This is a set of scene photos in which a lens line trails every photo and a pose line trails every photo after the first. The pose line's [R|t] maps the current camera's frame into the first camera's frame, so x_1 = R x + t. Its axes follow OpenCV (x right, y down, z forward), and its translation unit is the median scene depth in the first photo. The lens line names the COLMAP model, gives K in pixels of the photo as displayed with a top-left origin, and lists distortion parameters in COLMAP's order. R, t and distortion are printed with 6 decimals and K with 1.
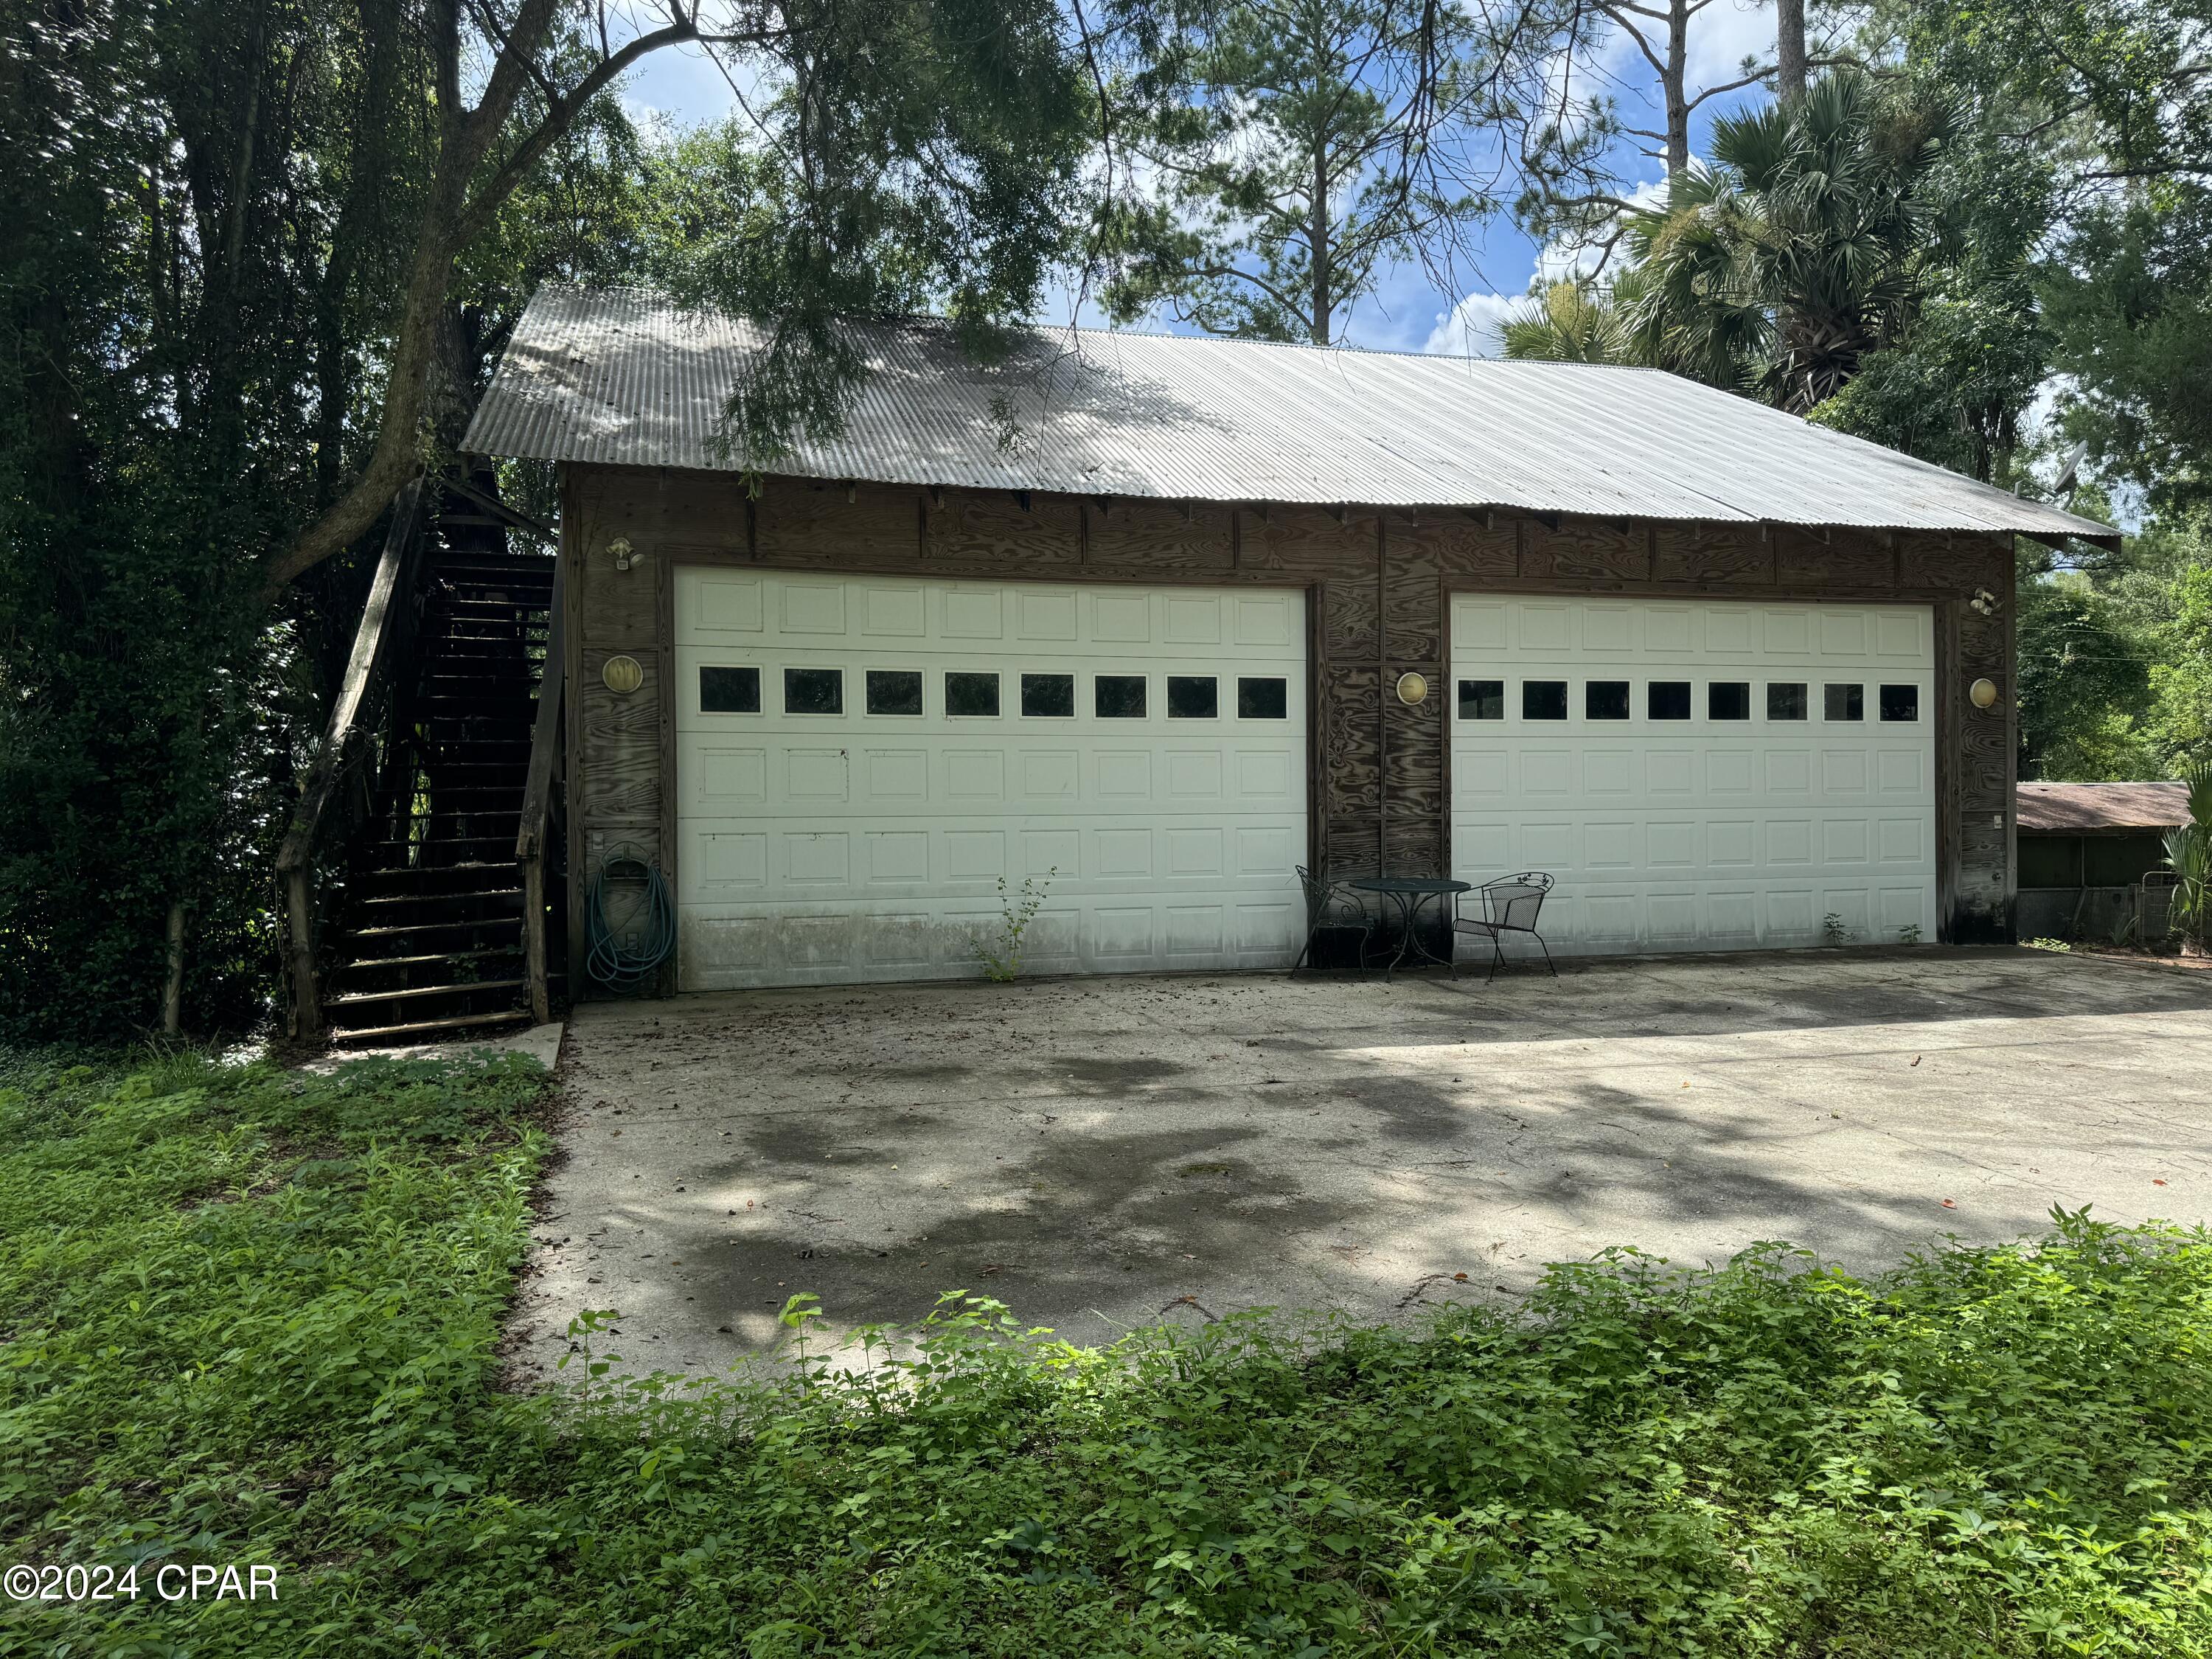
lens RADIAL K [[1559.4, 0, 1103.5], [0, 1559.4, 825.4], [0, 0, 1]] dist [0.047230, -0.061125]
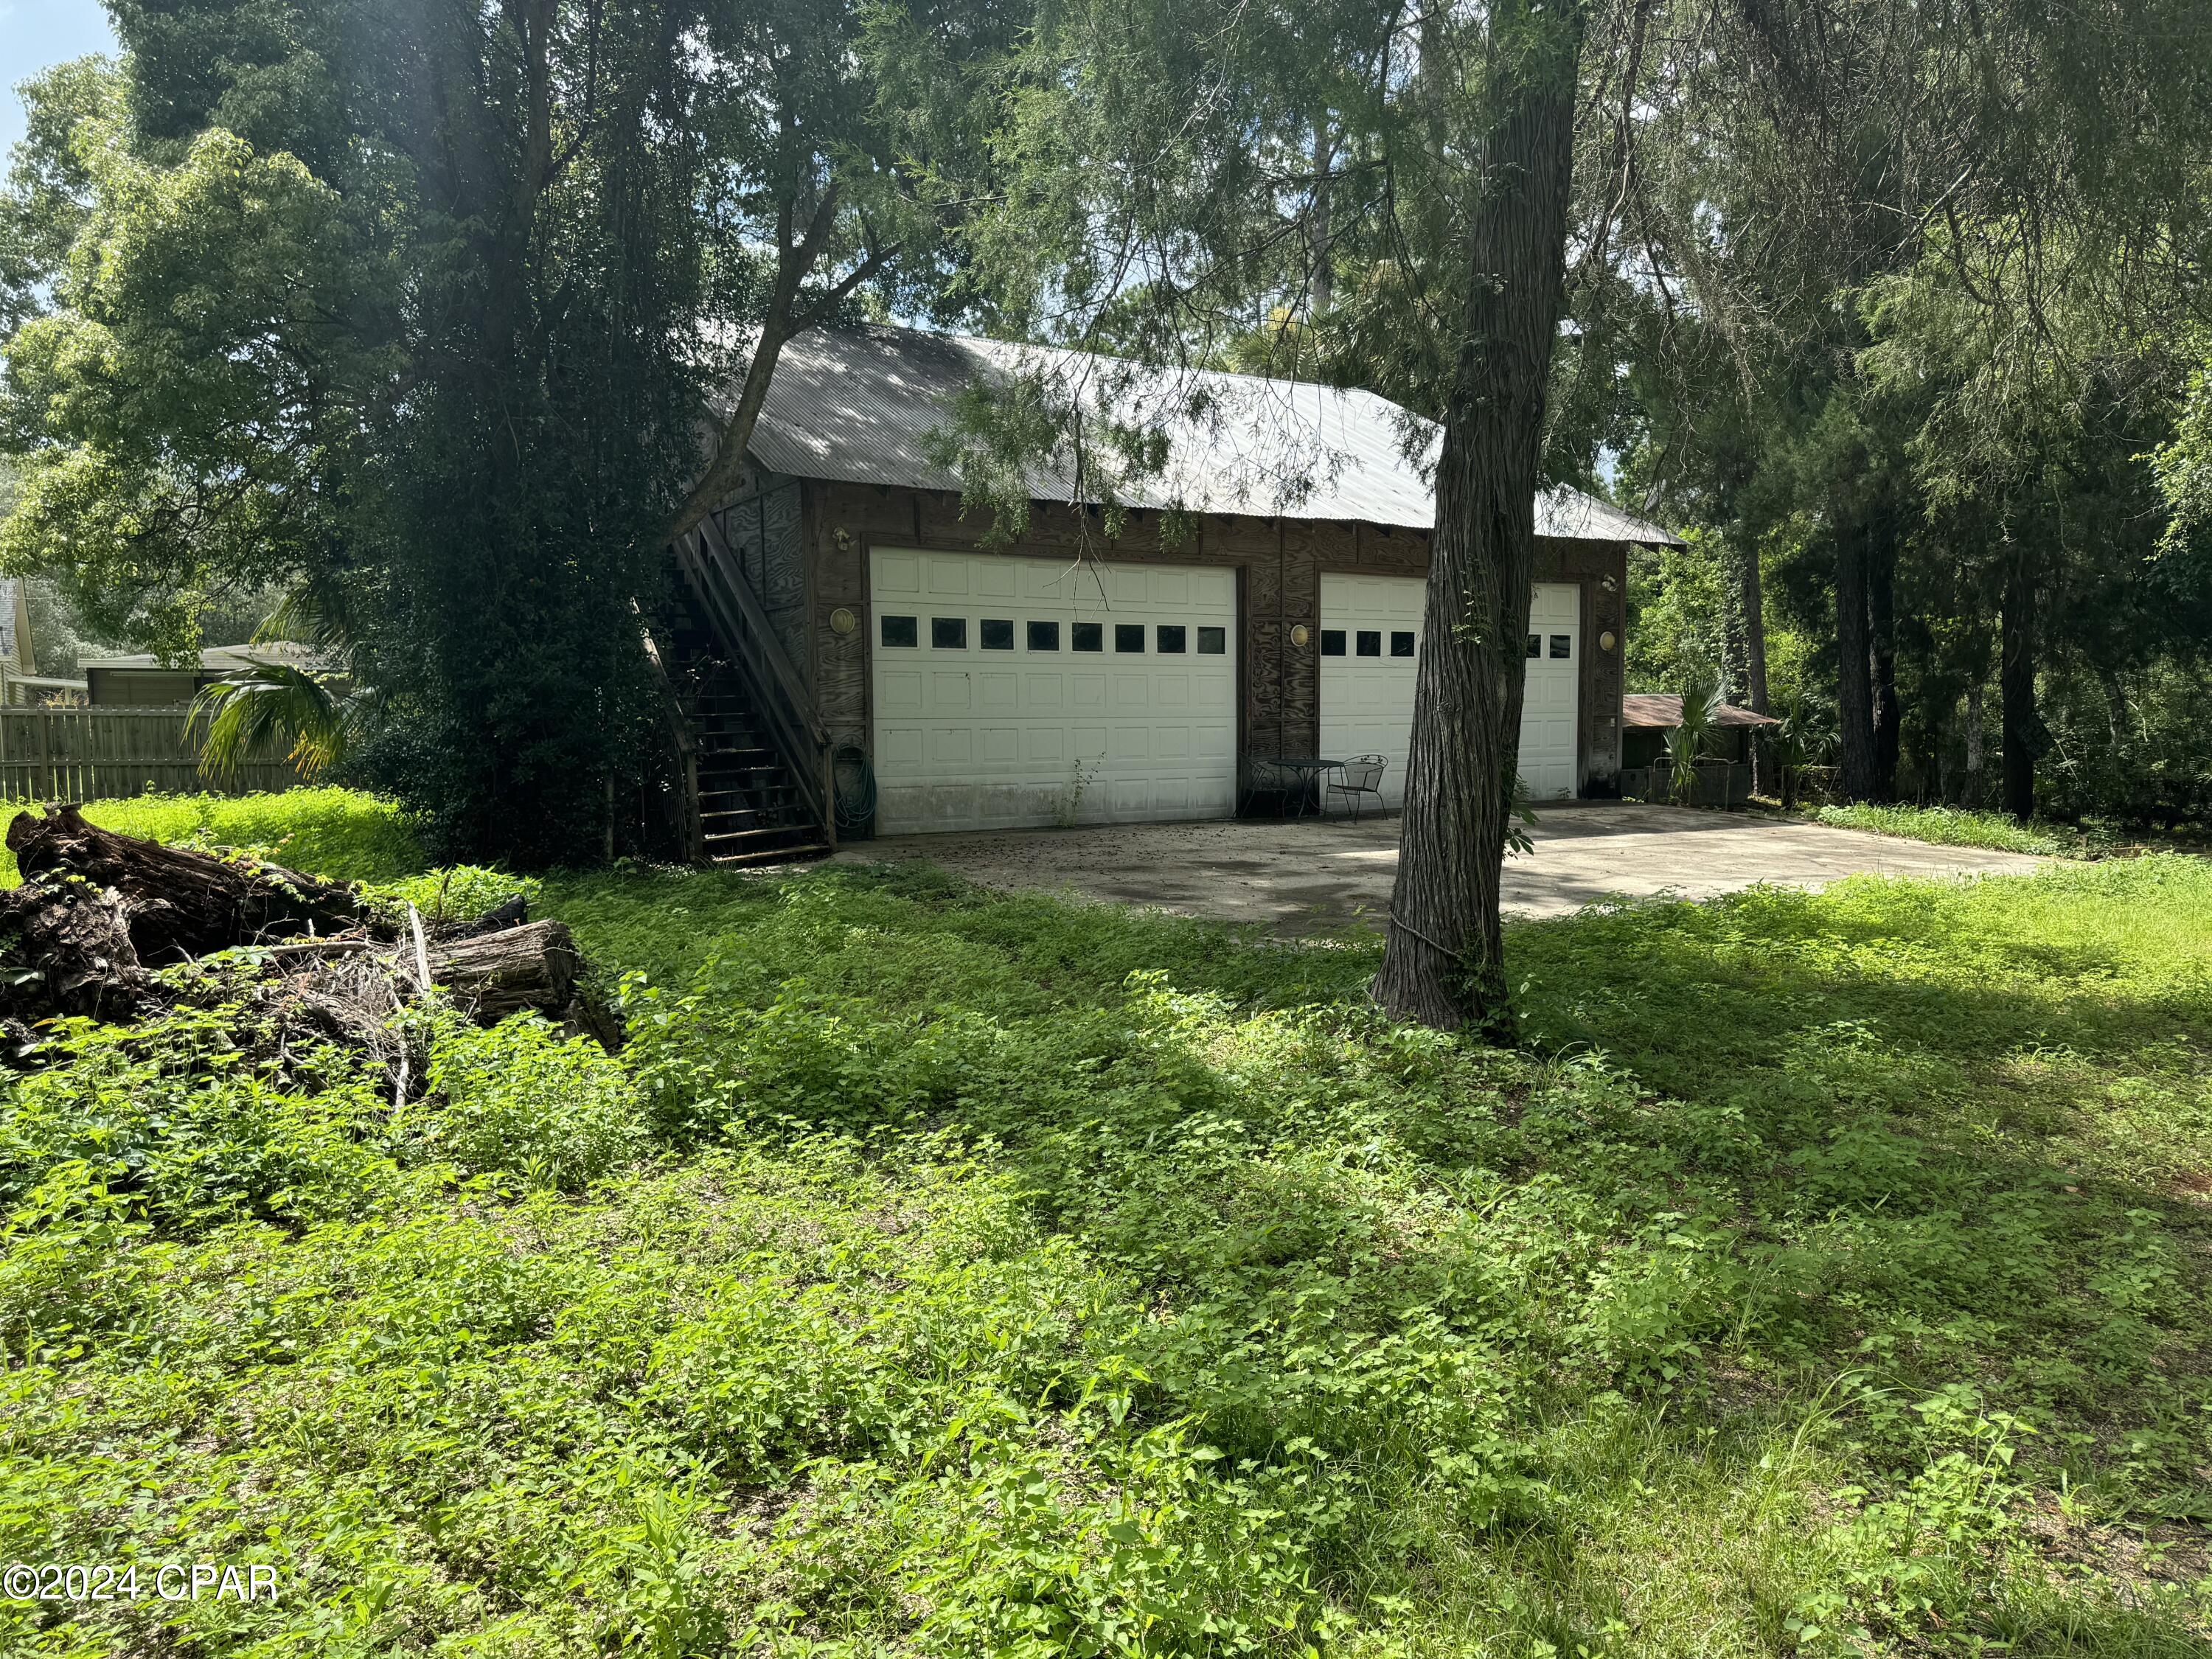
lens RADIAL K [[1556.4, 0, 1104.5], [0, 1556.4, 834.0], [0, 0, 1]] dist [0.095599, -0.136264]
pose [[0.957239, -0.018774, 0.288688, -0.451771], [-0.000824, 0.997711, 0.067618, 0.003784], [-0.289296, -0.064965, 0.955033, -0.442577]]
